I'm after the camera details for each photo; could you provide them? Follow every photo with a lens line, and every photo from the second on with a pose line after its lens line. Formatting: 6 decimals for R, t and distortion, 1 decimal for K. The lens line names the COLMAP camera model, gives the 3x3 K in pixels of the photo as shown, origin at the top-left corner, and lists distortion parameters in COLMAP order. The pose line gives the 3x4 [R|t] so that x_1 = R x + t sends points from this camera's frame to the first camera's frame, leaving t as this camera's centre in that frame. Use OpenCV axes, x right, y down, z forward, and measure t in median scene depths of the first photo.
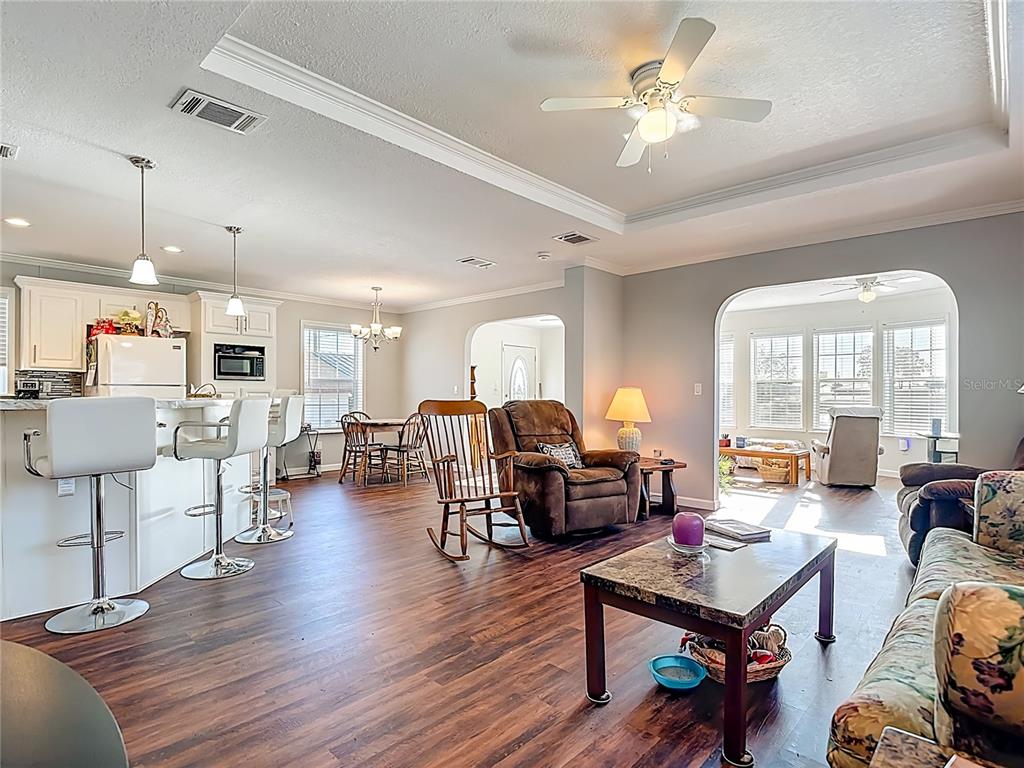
lens RADIAL K [[541.5, 0, 504.6], [0, 541.5, 398.1], [0, 0, 1]] dist [0.003321, -0.017566]
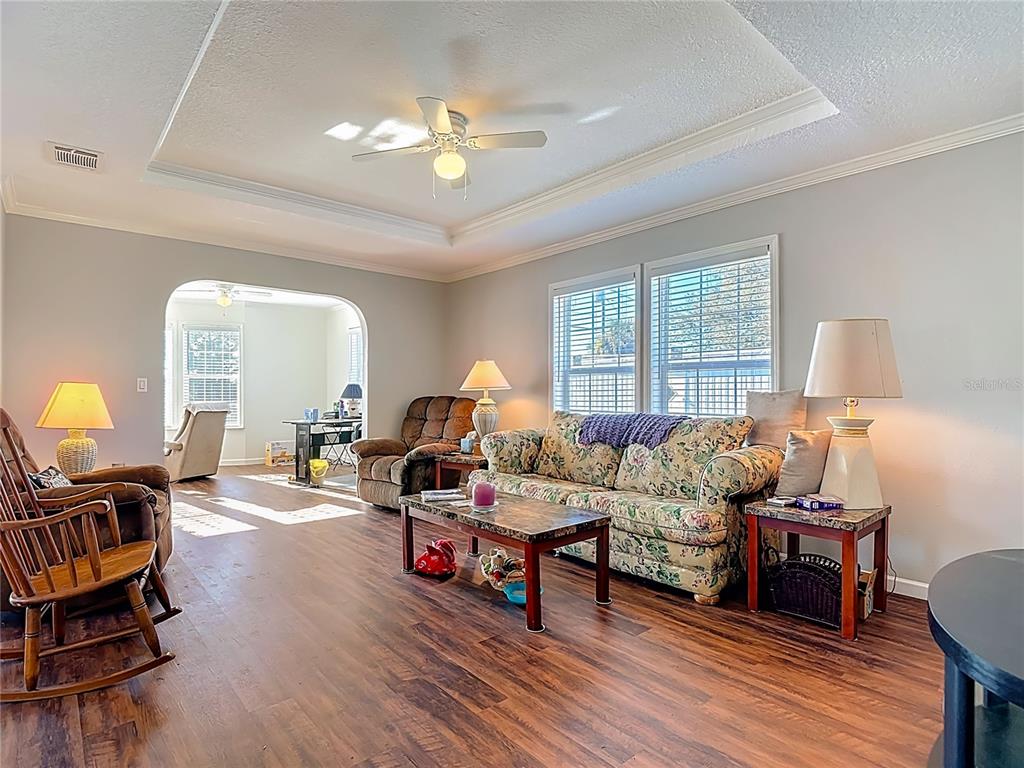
lens RADIAL K [[540.2, 0, 511.4], [0, 540.2, 389.4], [0, 0, 1]] dist [0.004604, -0.000165]
pose [[0.092561, -0.000513, 0.995707, -0.426773], [0.007642, 0.999971, -0.000195, -0.004952], [-0.995678, 0.007628, 0.092562, 0.361785]]
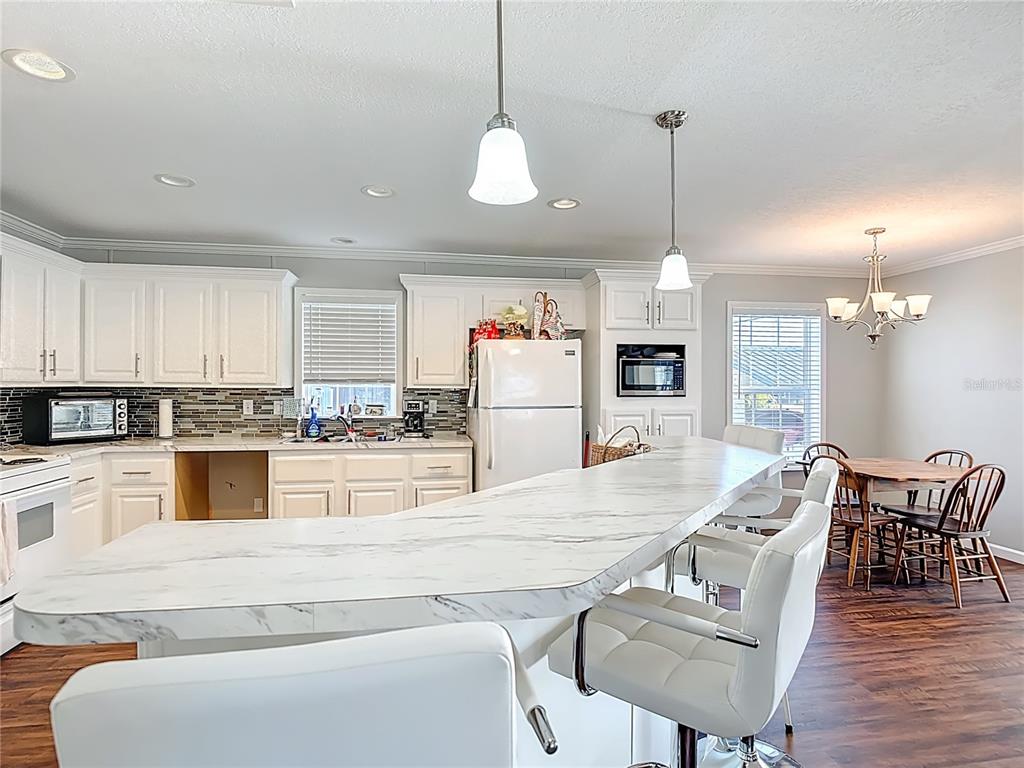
lens RADIAL K [[536.1, 0, 508.6], [0, 536.1, 386.0], [0, 0, 1]] dist [0.011216, -0.023242]
pose [[0.796510, -0.003457, -0.604615, -0.274740], [-0.000956, 0.999975, -0.006976, -0.050216], [0.604624, 0.006135, 0.796487, 0.439580]]
